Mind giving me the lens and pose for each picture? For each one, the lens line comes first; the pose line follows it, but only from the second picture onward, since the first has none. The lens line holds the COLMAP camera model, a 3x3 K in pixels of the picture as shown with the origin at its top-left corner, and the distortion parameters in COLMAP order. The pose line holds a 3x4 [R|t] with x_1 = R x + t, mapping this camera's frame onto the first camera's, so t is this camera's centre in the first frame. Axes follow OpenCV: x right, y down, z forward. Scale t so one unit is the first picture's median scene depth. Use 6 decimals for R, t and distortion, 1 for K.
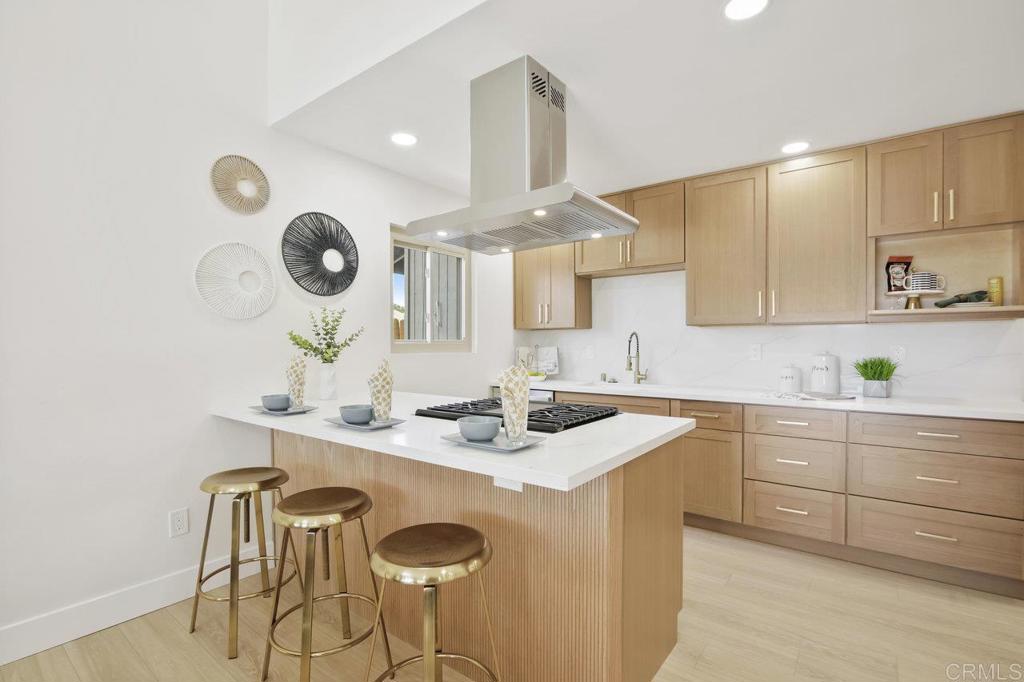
lens RADIAL K [[474.0, 0, 511.2], [0, 474.0, 347.2], [0, 0, 1]] dist [-0.018775, 0.000469]
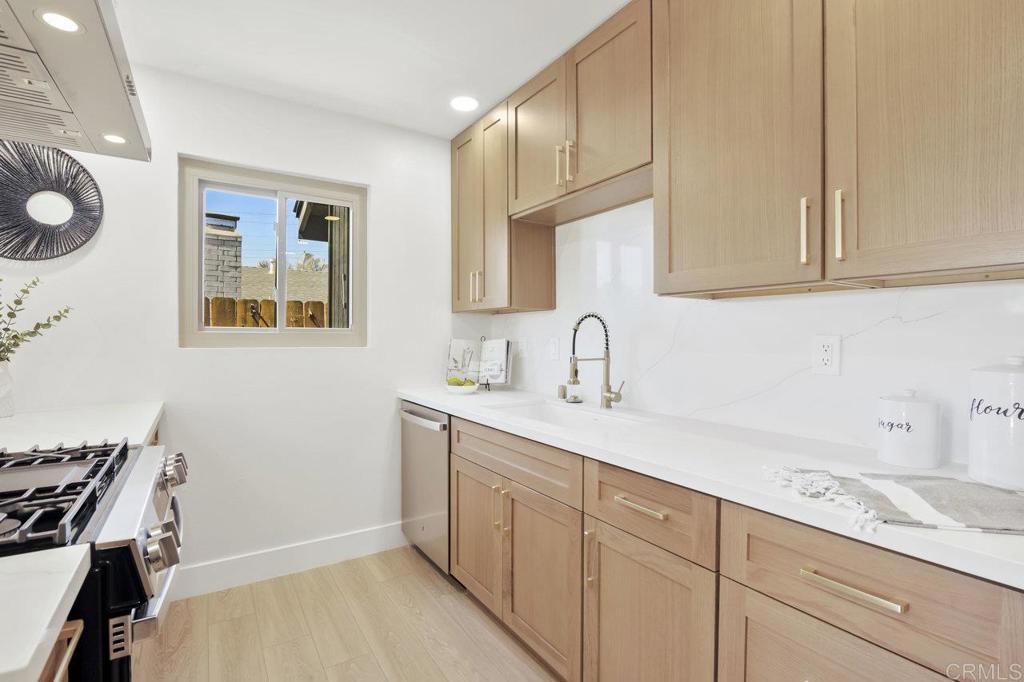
lens RADIAL K [[474.0, 0, 510.8], [0, 474.0, 341.1], [0, 0, 1]] dist [-0.018775, 0.000469]
pose [[0.941106, 0.008656, -0.338001, 0.453318], [-0.007451, 0.999960, 0.004864, -0.002155], [0.338030, -0.002059, 0.941133, 0.587815]]
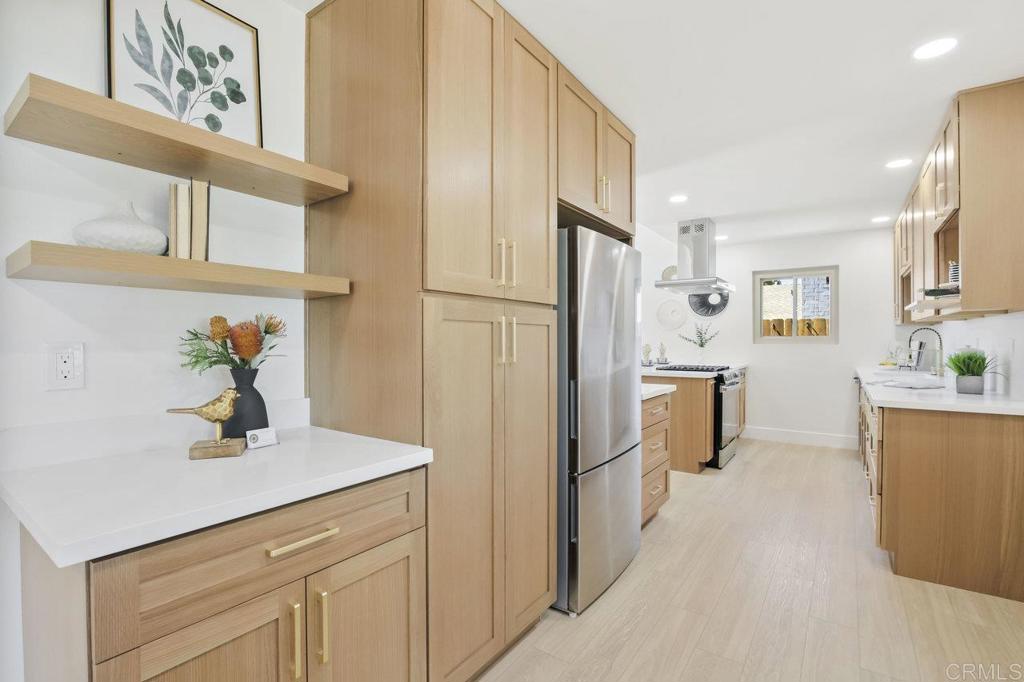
lens RADIAL K [[474.0, 0, 508.8], [0, 474.0, 343.4], [0, 0, 1]] dist [-0.018775, 0.000469]
pose [[0.032036, 0.007653, -0.999457, 1.641699], [-0.006921, 0.999948, 0.007435, 0.004602], [0.999463, 0.006679, 0.032087, 0.028745]]
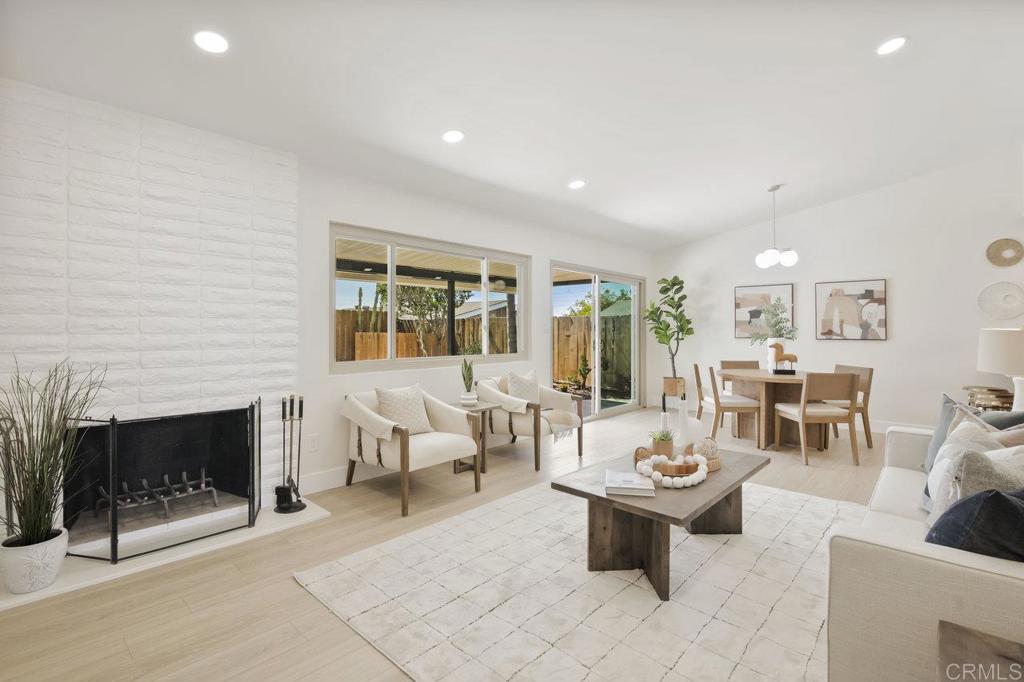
lens RADIAL K [[474.0, 0, 512.0], [0, 474.0, 328.6], [0, 0, 1]] dist [-0.018775, 0.000469]
pose [[-0.084587, -0.002393, -0.996413, 1.325938], [-0.012553, 0.999920, -0.001335, 0.009116], [0.996337, 0.012395, -0.084611, -0.779824]]
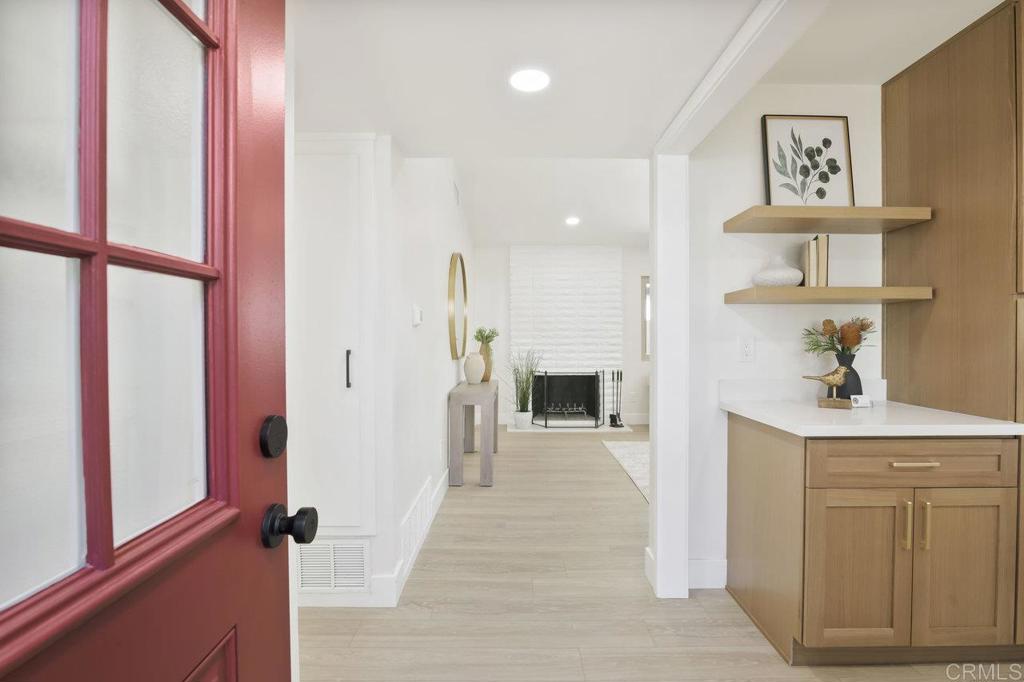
lens RADIAL K [[474.0, 0, 508.9], [0, 474.0, 342.0], [0, 0, 1]] dist [-0.018775, 0.000469]
pose [[-0.791224, 0.007906, -0.611475, 1.991732], [-0.002922, 0.999856, 0.016709, 0.006895], [0.611520, 0.015007, -0.791087, 0.026437]]
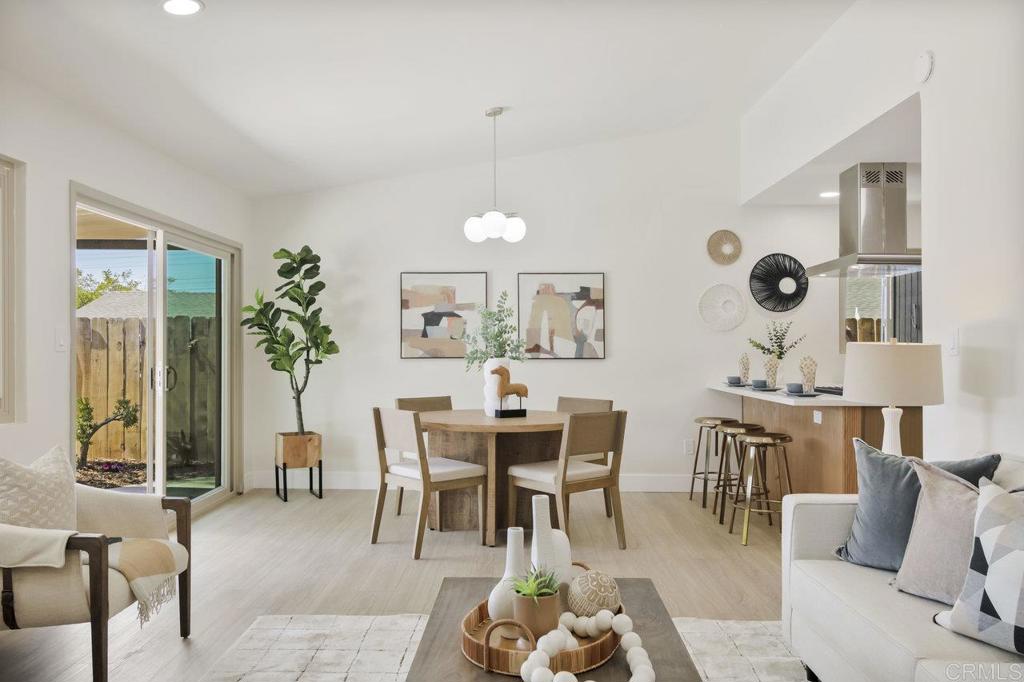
lens RADIAL K [[776.5, 0, 512.9], [0, 776.5, 344.6], [0, 0, 1]] dist [-0.001742, 0.004210]
pose [[0.600560, -0.000766, -0.799579, 0.931474], [-0.008471, 0.999937, -0.007321, 0.011604], [0.799534, 0.011170, 0.600516, -0.975698]]
